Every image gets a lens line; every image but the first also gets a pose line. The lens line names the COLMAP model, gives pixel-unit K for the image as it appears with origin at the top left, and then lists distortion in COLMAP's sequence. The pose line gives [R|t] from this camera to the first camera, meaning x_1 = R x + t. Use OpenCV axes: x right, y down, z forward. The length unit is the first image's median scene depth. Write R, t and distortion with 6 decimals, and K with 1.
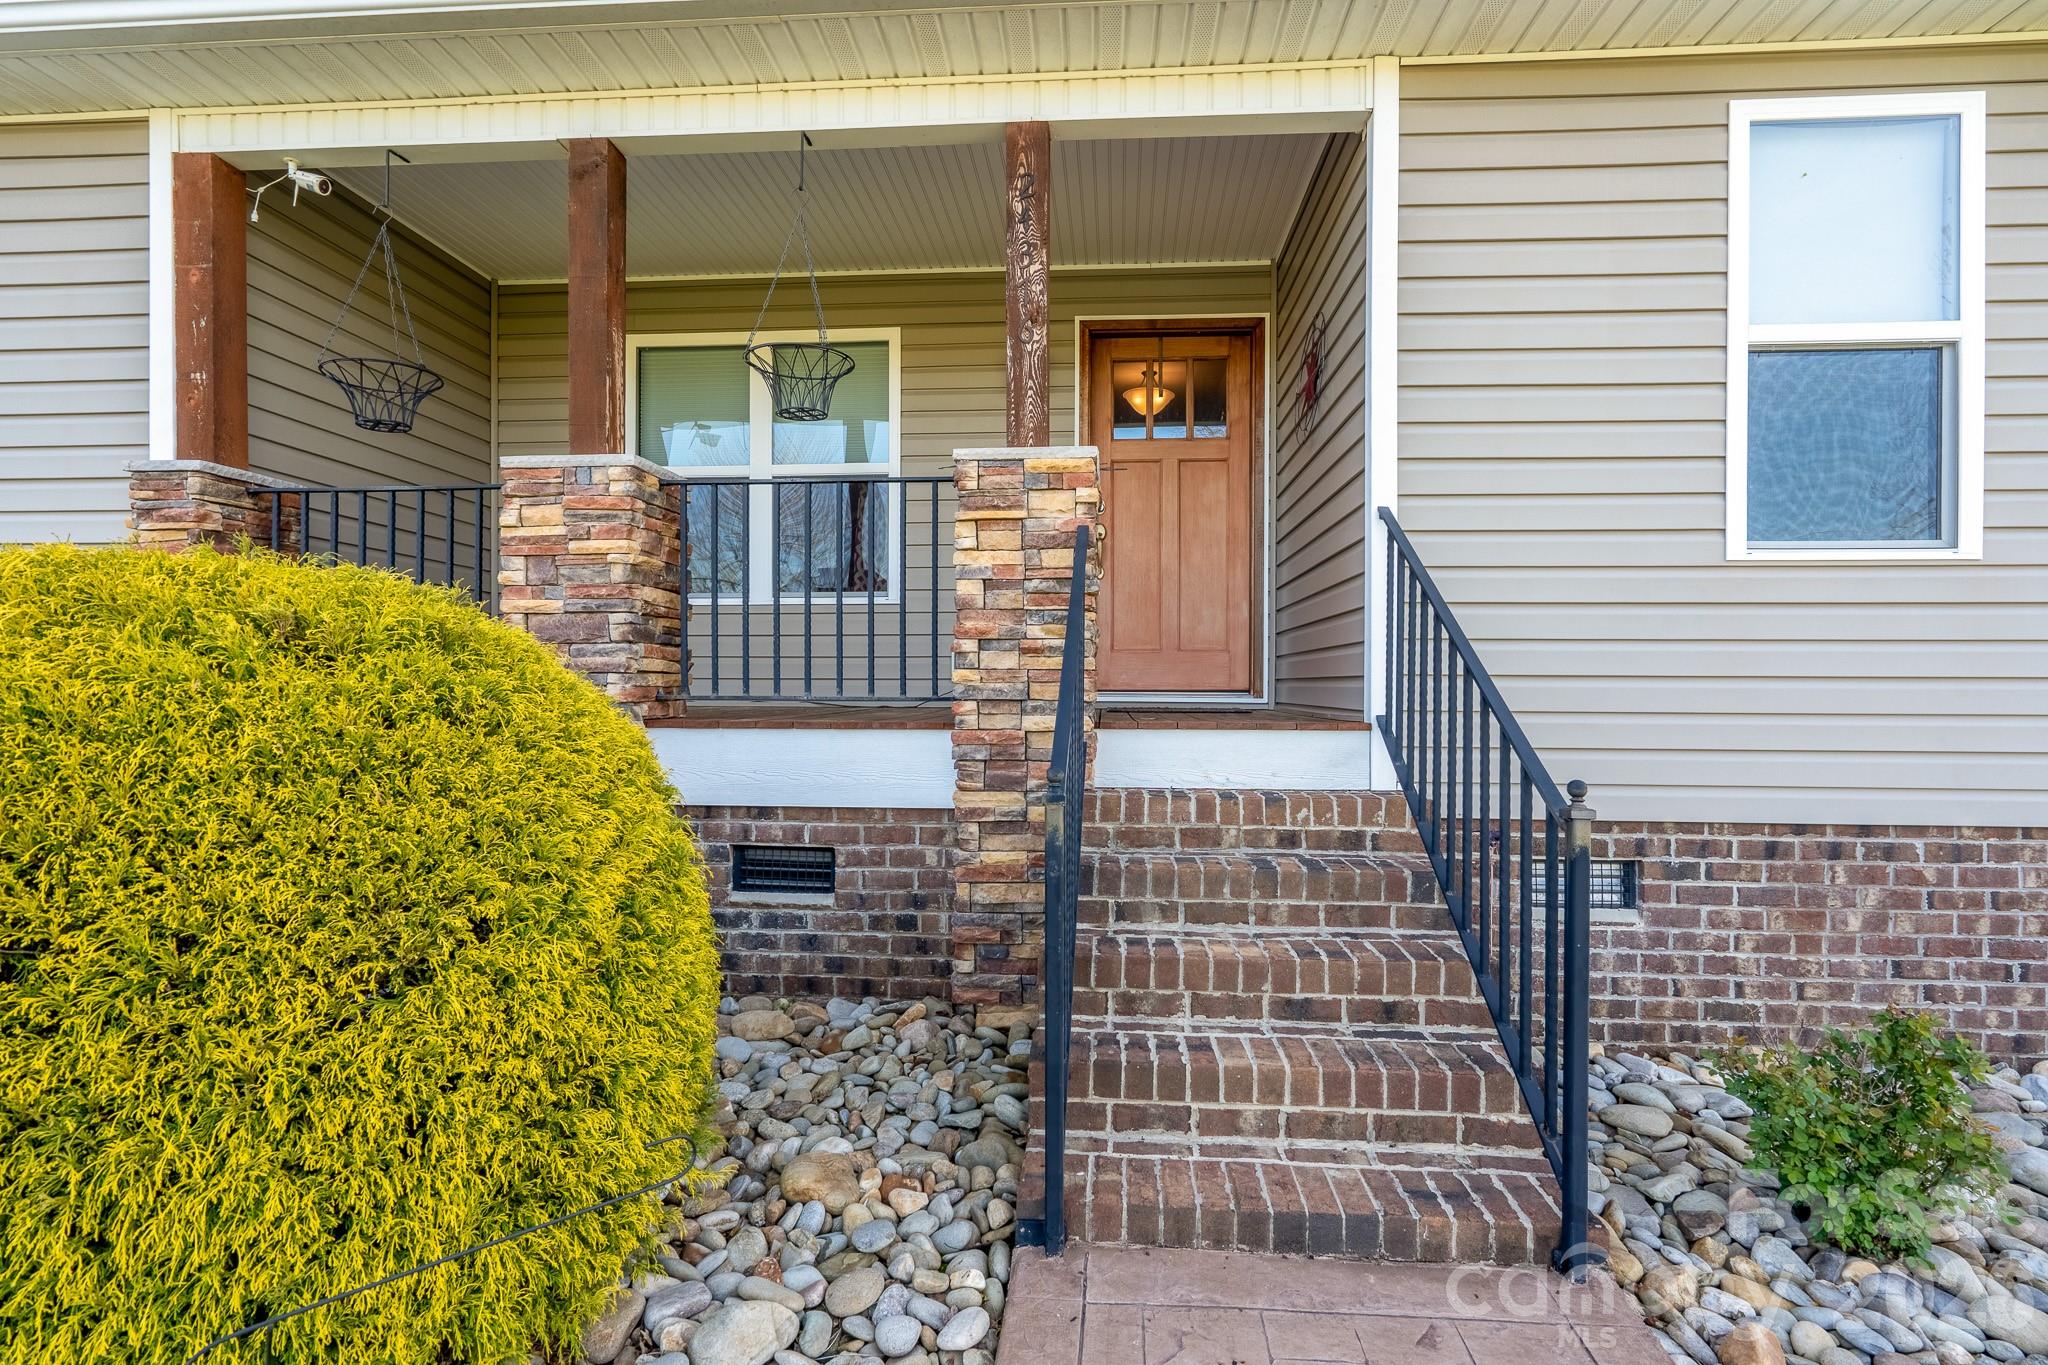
lens RADIAL K [[945.3, 0, 1018.3], [0, 945.3, 693.1], [0, 0, 1]] dist [-0.001337, -0.000104]
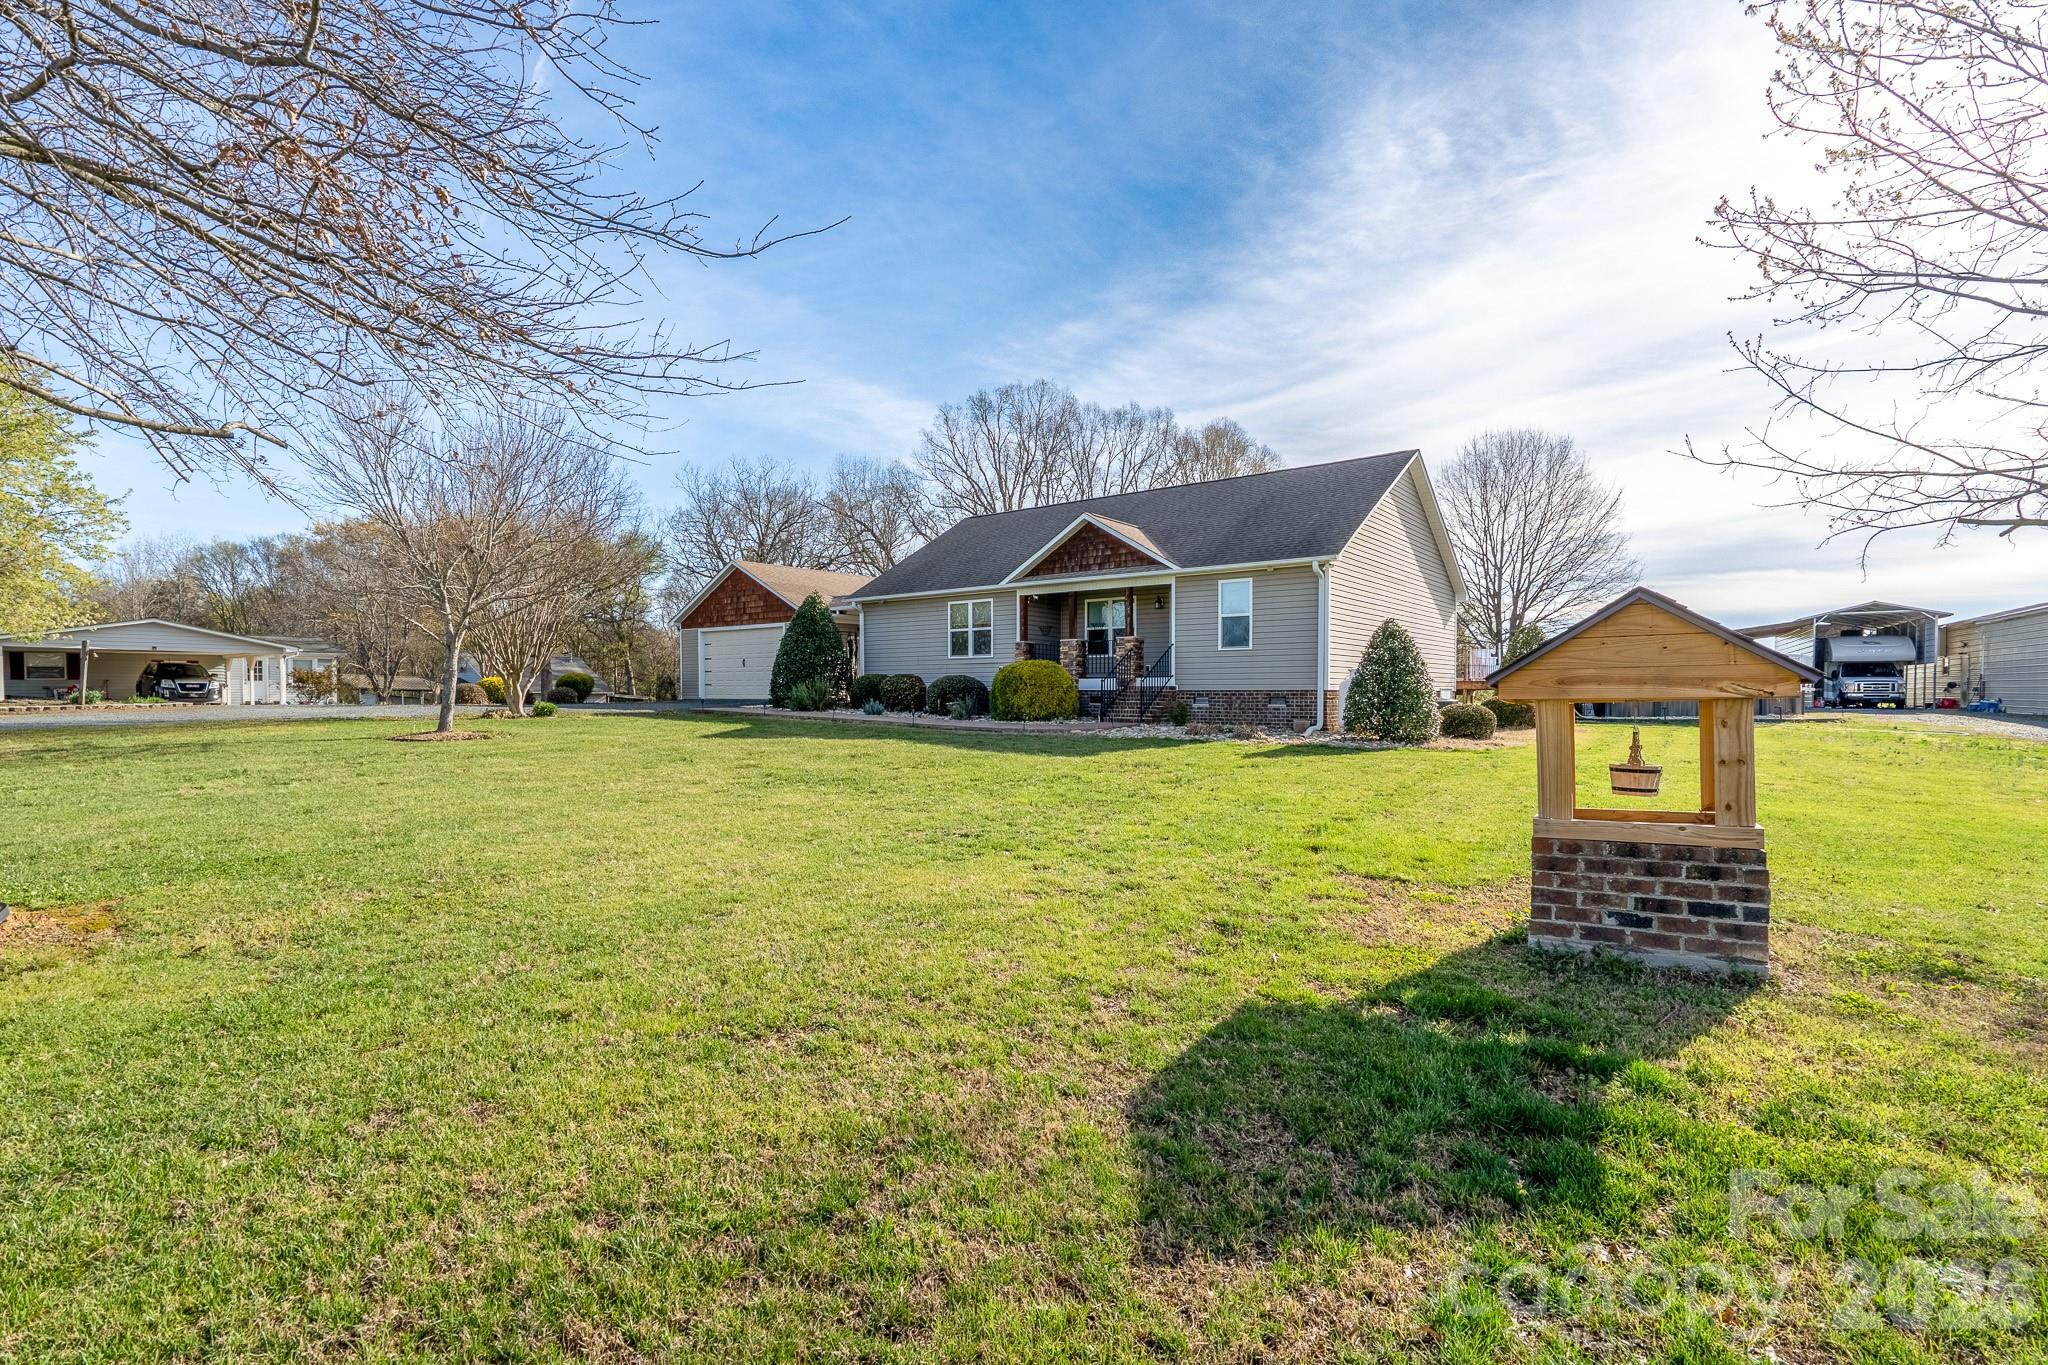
lens RADIAL K [[1007.5, 0, 954.9], [0, 1007.5, 682.2], [0, 0, 1]] dist [-0.001136, -0.000005]
pose [[0.802752, -0.013732, -0.596154, 3.450029], [0.009552, 0.999903, -0.010169, 0.137871], [0.596236, 0.002469, 0.802805, -5.754234]]
